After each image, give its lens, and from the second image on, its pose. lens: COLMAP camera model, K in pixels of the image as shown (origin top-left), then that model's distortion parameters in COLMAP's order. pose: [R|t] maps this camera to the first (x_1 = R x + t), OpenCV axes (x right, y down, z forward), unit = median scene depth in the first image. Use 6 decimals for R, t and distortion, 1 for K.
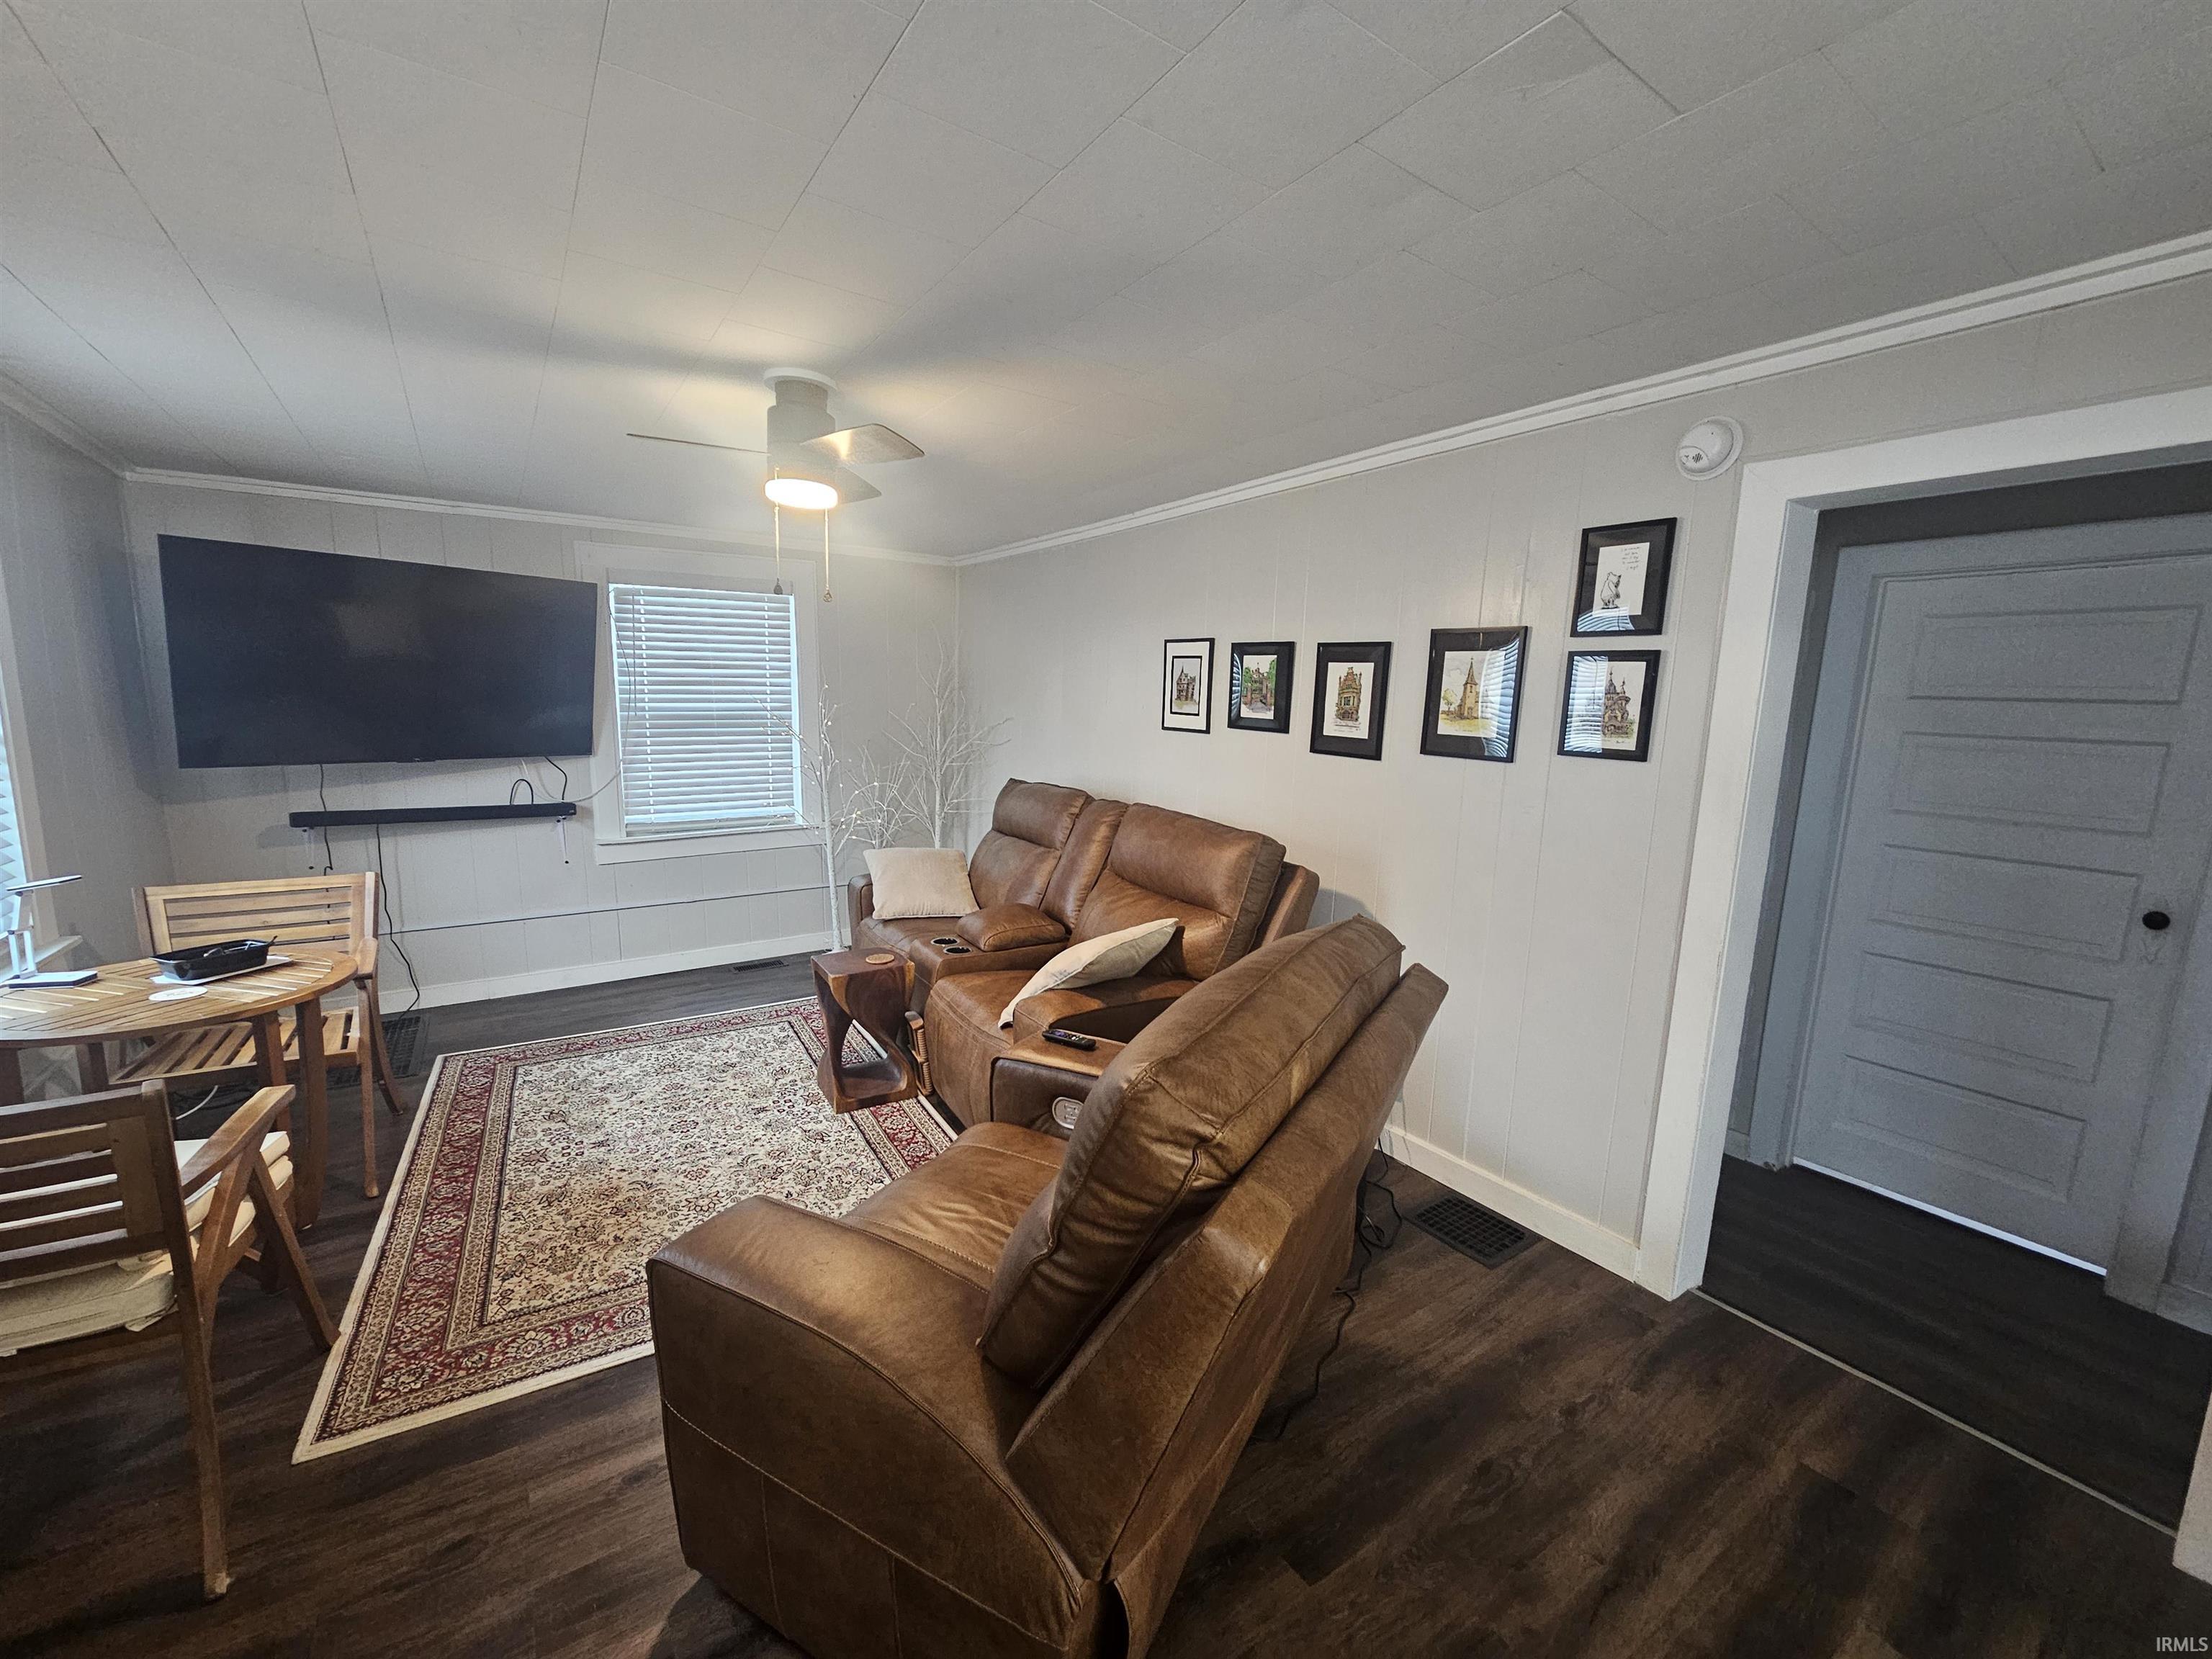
lens RADIAL K [[906.9, 0, 1110.3], [0, 906.9, 843.5], [0, 0, 1]] dist [-0.002216, 0.000506]
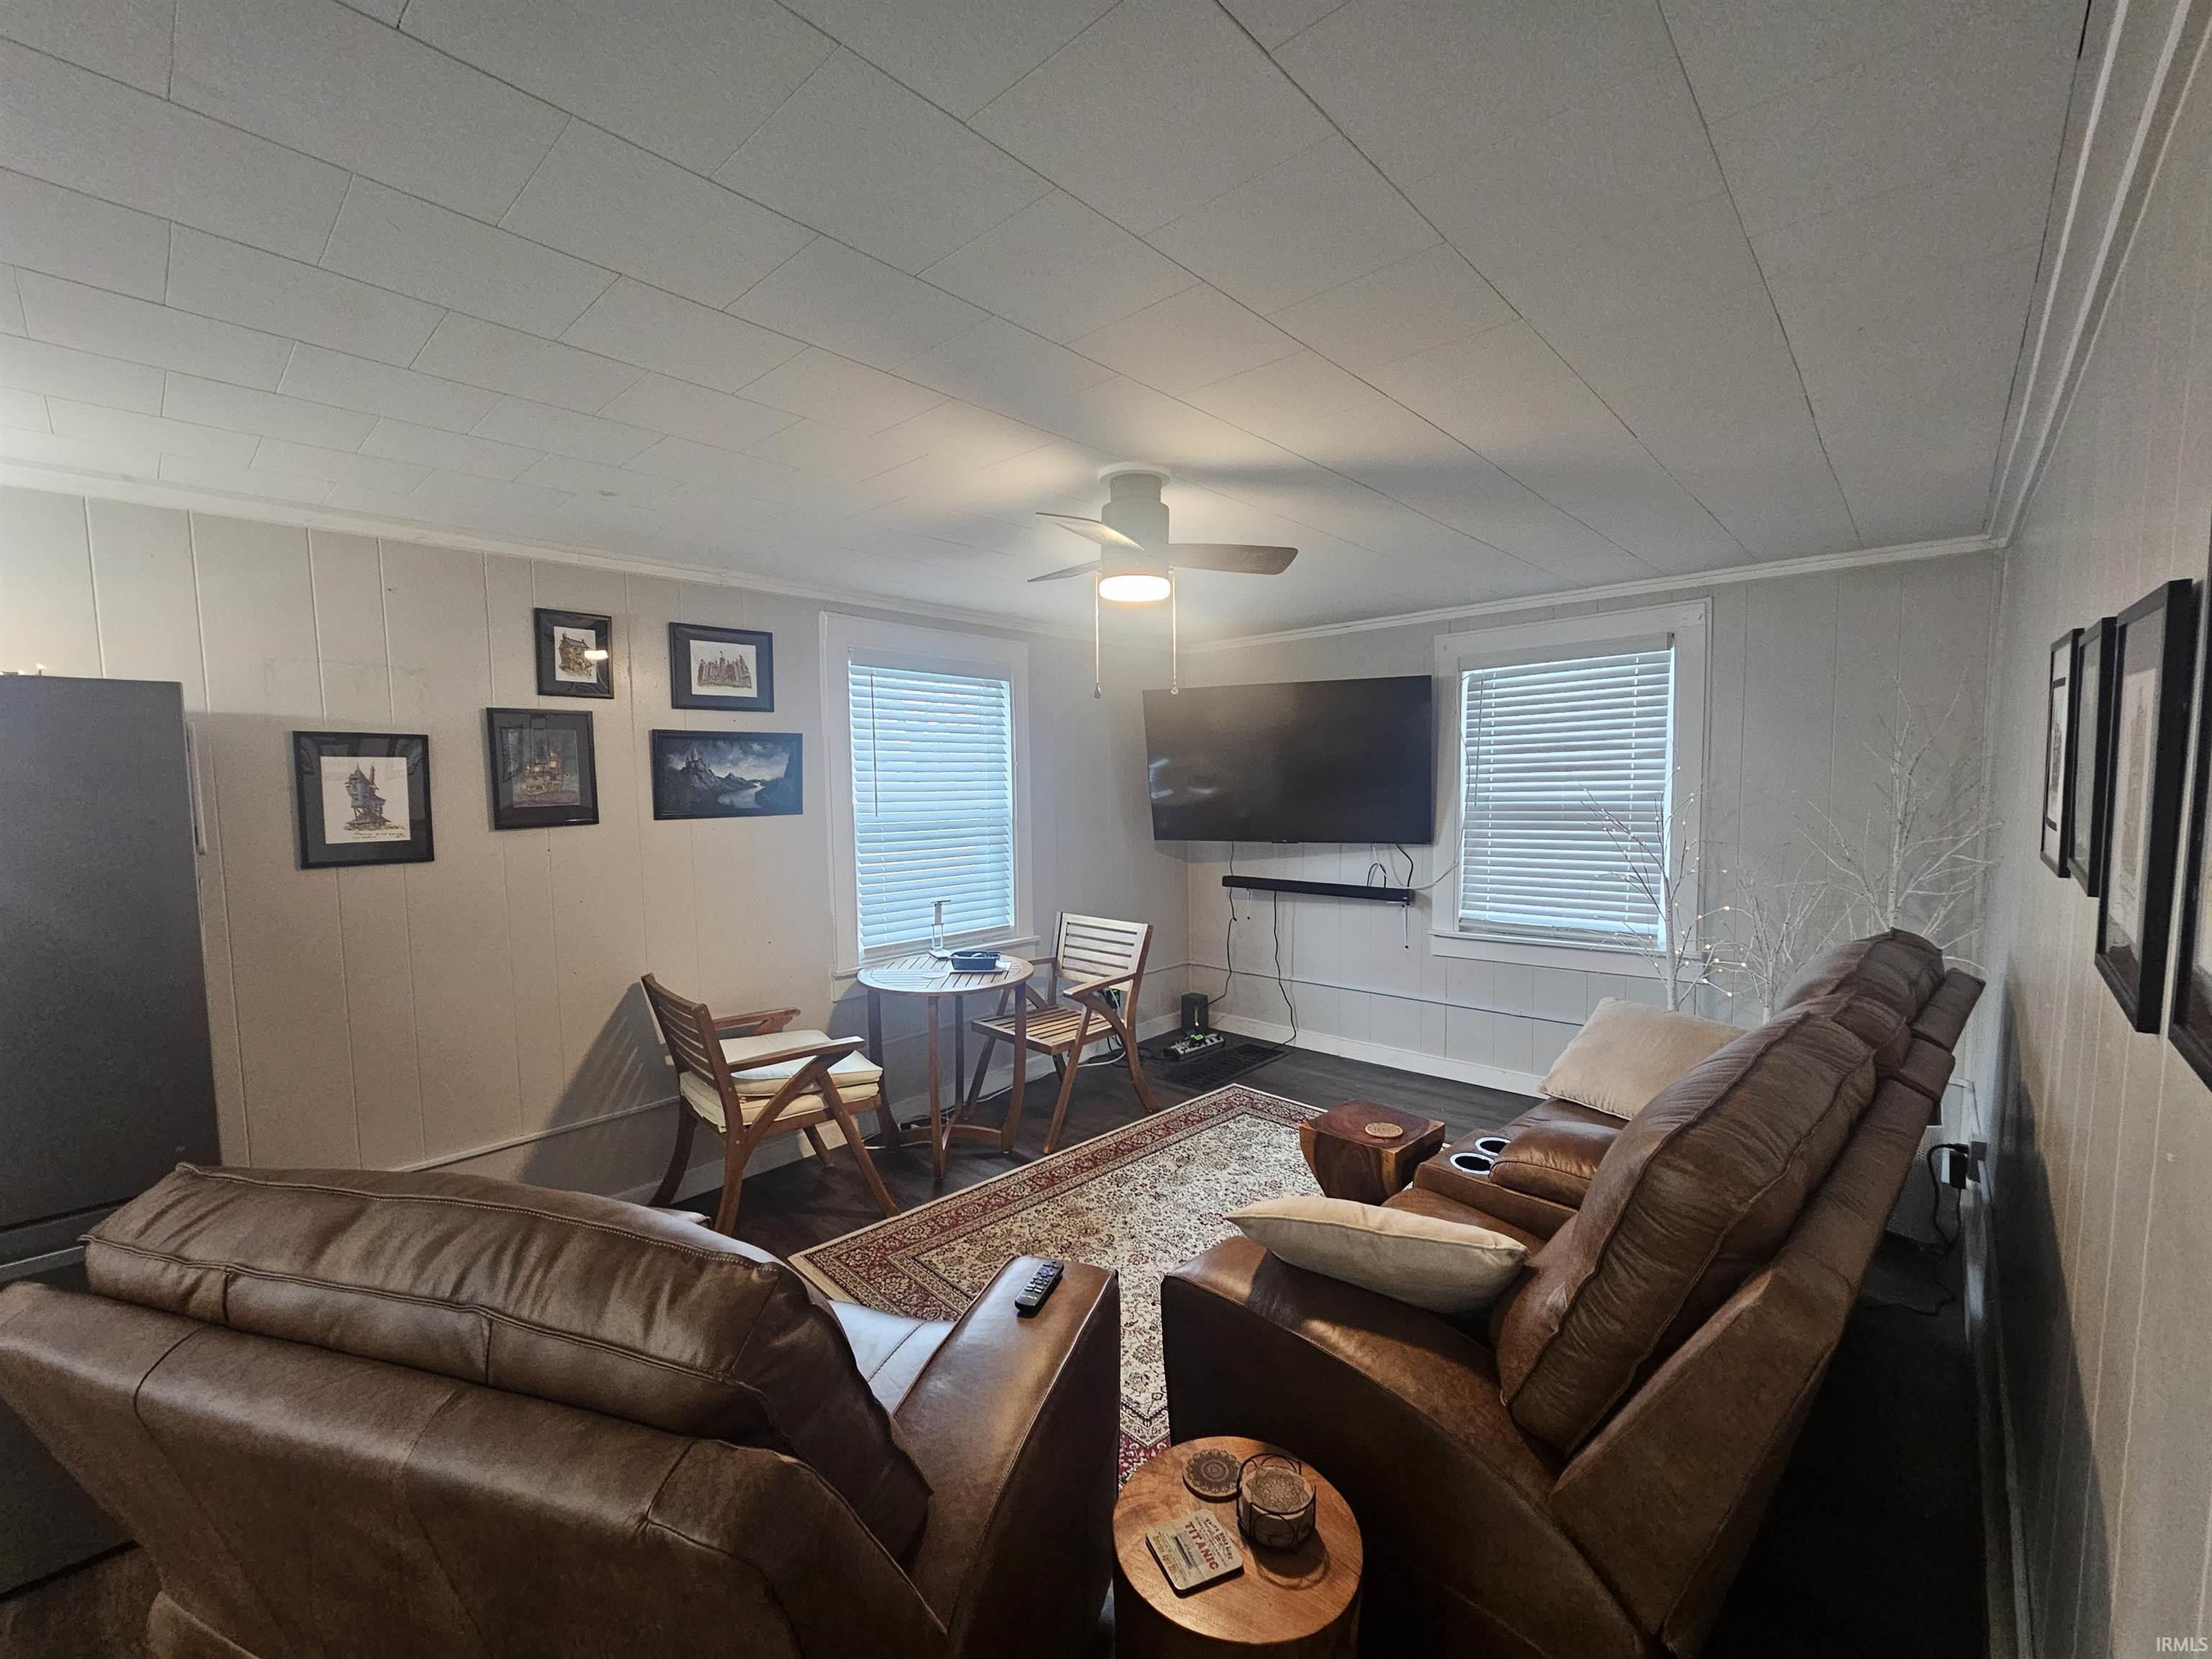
lens RADIAL K [[906.9, 0, 1099.9], [0, 906.9, 841.0], [0, 0, 1]] dist [-0.002216, 0.000506]
pose [[0.222713, 0.050017, -0.973600, 0.335382], [-0.130941, 0.991168, 0.020967, -0.078522], [0.966050, 0.122815, 0.227295, 0.441288]]
